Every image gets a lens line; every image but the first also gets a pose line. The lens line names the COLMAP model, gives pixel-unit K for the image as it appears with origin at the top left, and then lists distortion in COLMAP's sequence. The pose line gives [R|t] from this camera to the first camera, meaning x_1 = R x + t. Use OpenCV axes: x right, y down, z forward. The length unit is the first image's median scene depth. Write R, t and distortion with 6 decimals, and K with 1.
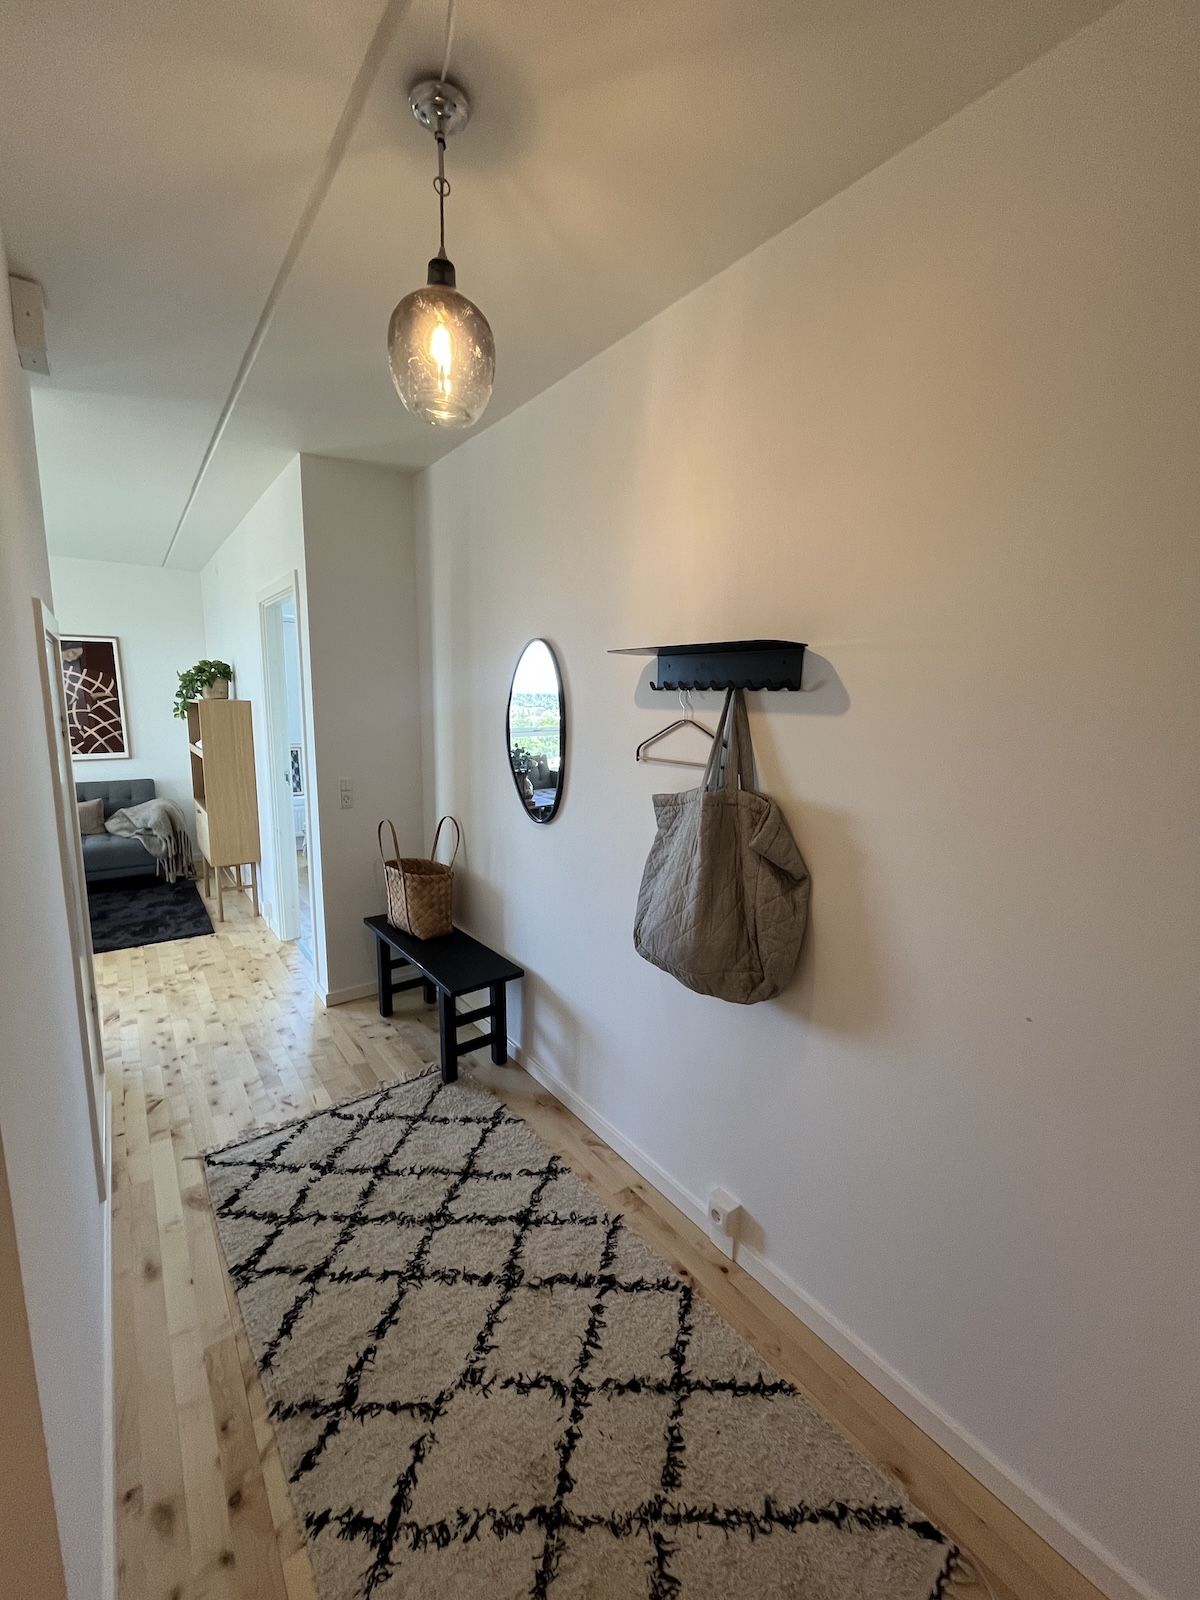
lens RADIAL K [[647.3, 0, 595.8], [0, 647.3, 798.3], [0, 0, 1]] dist [-0.002836, 0.000027]
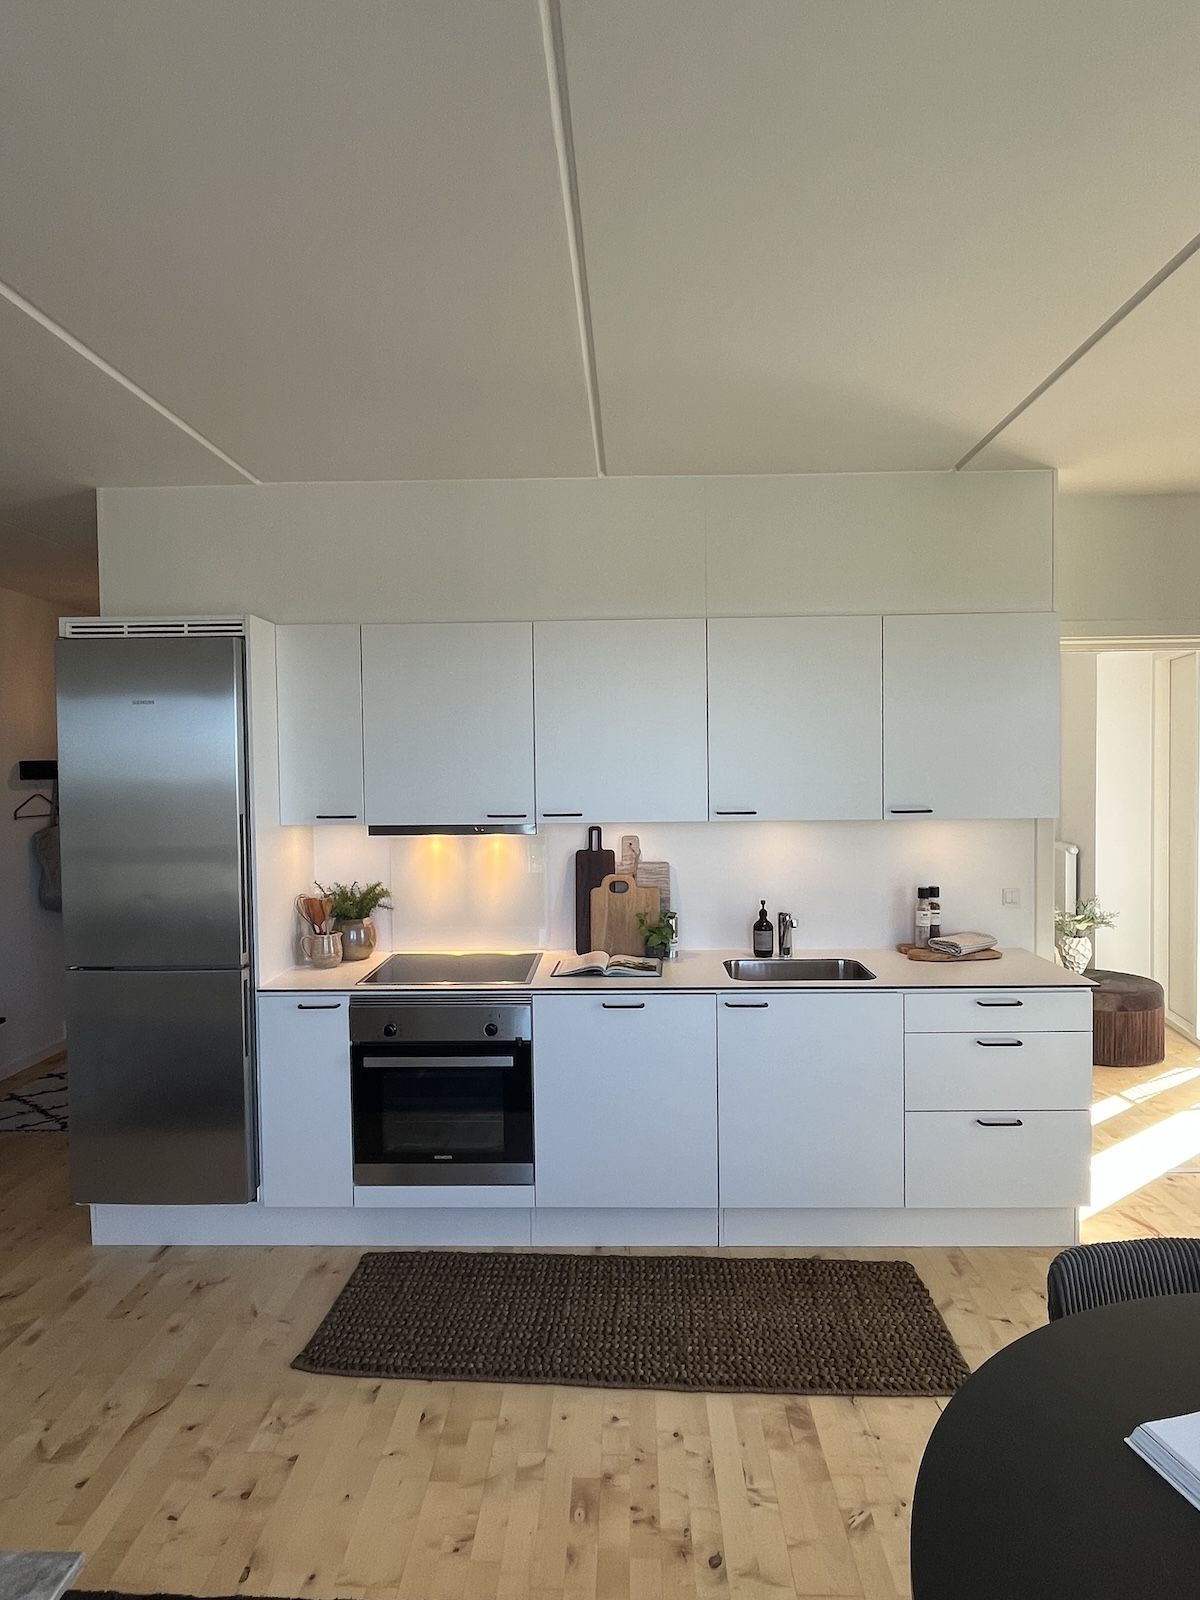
lens RADIAL K [[931.3, 0, 600.0], [0, 931.3, 800.0], [0, 0, 1]] dist [-0.002459, -0.002444]
pose [[-0.782380, -0.028254, 0.622160, -1.029335], [0.092606, 0.982588, 0.161075, -0.138637], [-0.615878, 0.183638, -0.766141, 0.729612]]
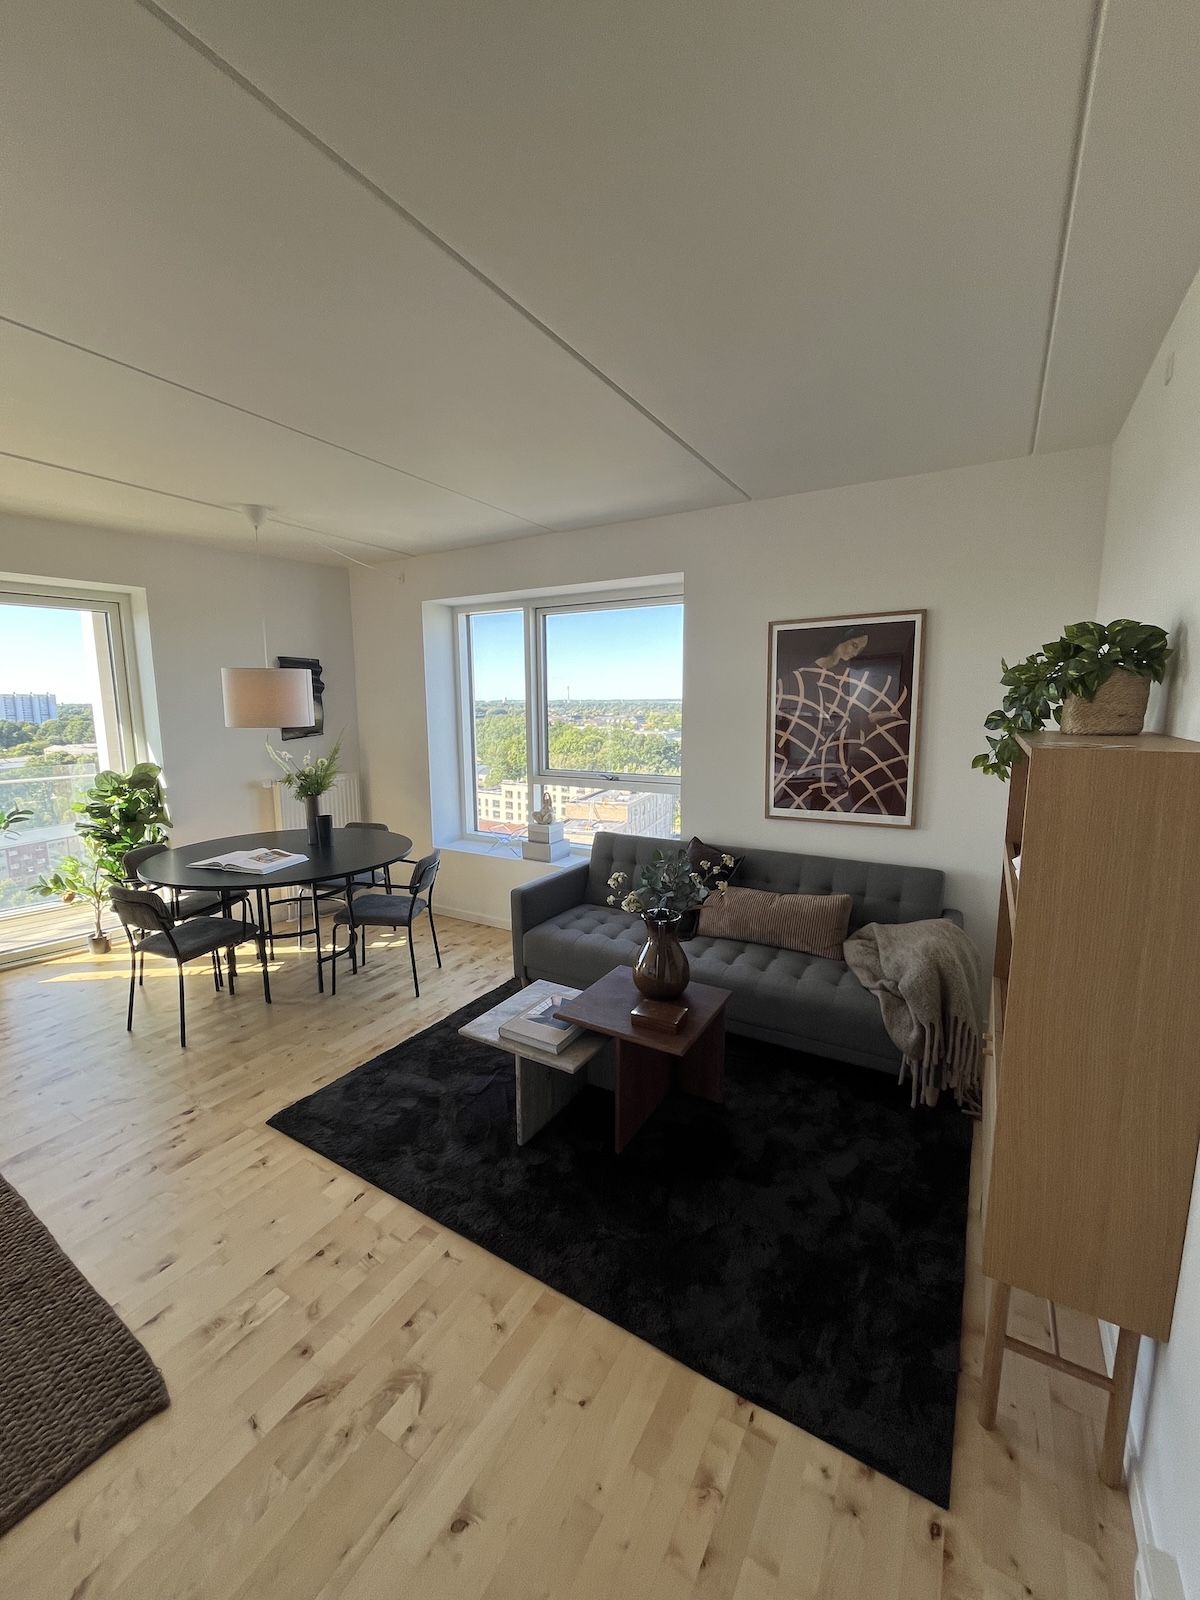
lens RADIAL K [[647.3, 0, 595.8], [0, 647.3, 798.3], [0, 0, 1]] dist [-0.002836, 0.000027]
pose [[0.375332, 0.120320, -0.919048, -0.328033], [-0.129479, 0.988623, 0.076551, -0.099259], [0.917802, 0.090265, 0.386641, 0.557242]]
